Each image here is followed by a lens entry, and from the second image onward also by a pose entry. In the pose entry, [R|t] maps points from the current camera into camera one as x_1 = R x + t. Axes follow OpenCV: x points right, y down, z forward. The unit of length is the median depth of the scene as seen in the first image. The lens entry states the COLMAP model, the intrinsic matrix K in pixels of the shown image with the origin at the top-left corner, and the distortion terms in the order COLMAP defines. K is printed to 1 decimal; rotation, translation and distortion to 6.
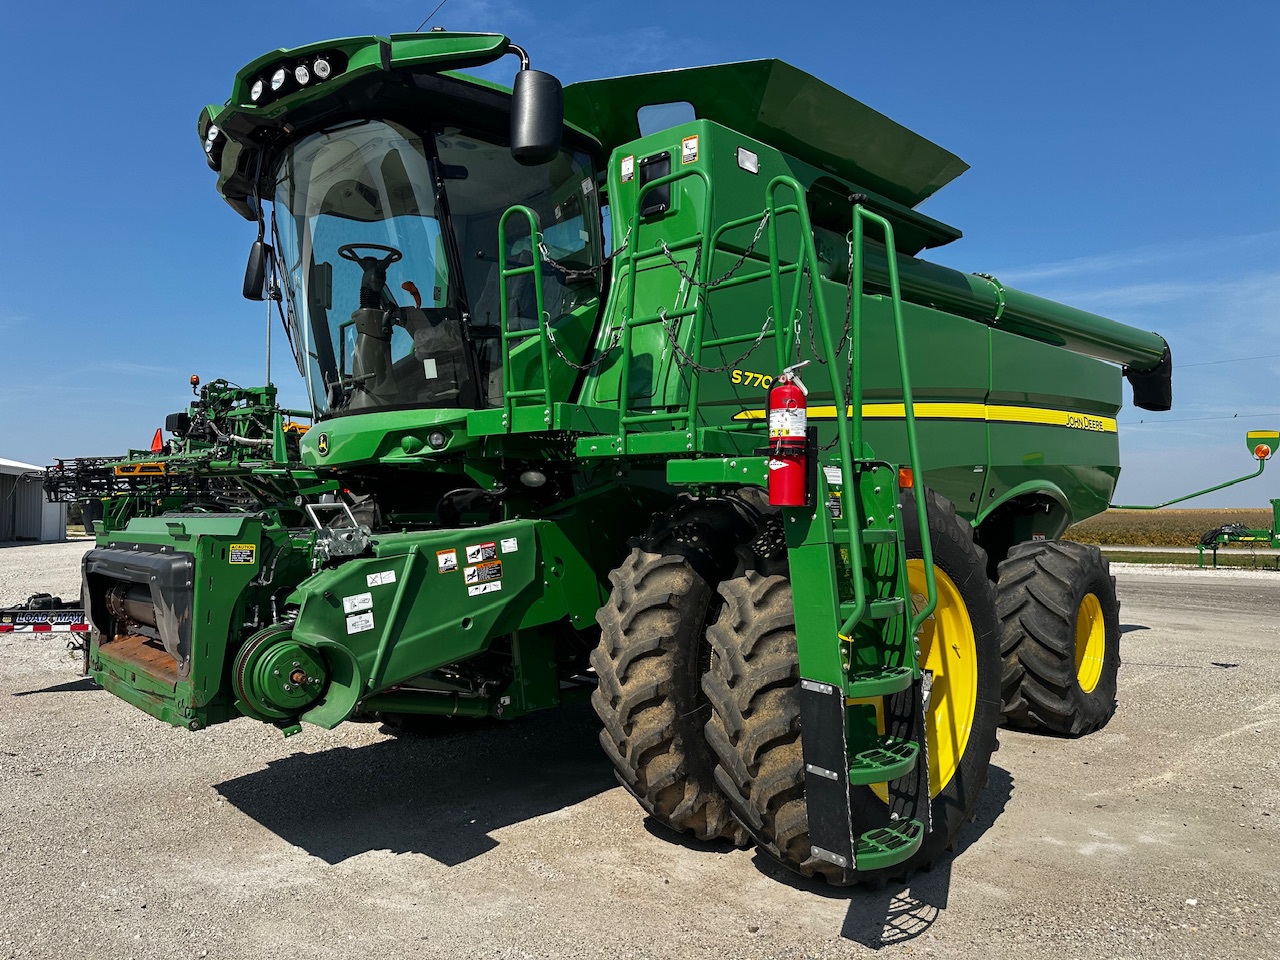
lens RADIAL K [[856.9, 0, 626.6], [0, 856.9, 475.0], [0, 0, 1]] dist [0.151584, -0.308209]
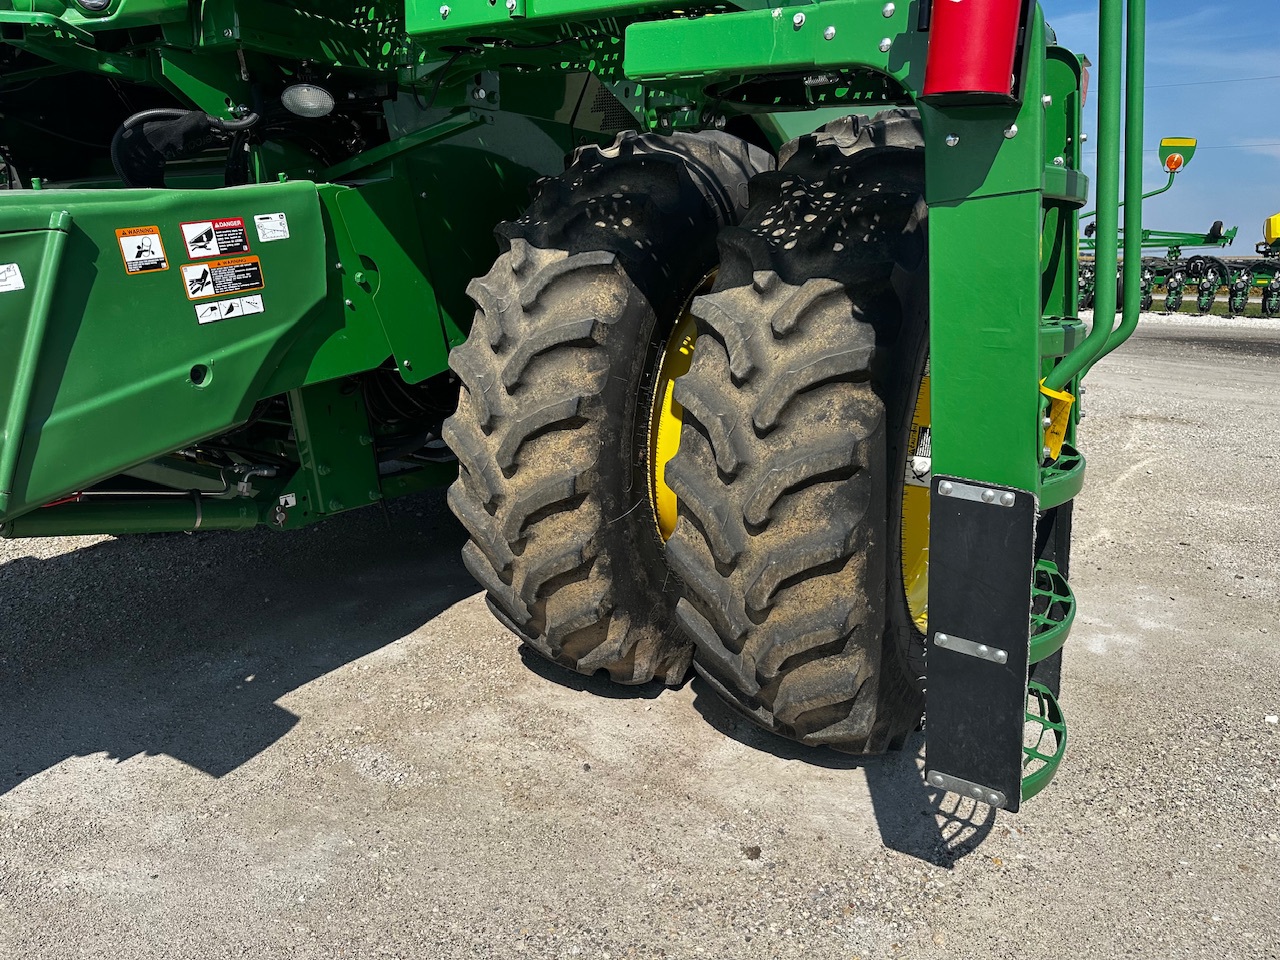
lens RADIAL K [[896.7, 0, 642.5], [0, 896.7, 484.4], [0, 0, 1]] dist [0.119454, -0.170379]
pose [[0.967014, -0.045397, 0.250645, -0.069045], [-0.029925, 0.956930, 0.288773, 0.068384], [-0.252959, -0.286748, 0.924006, 0.408678]]
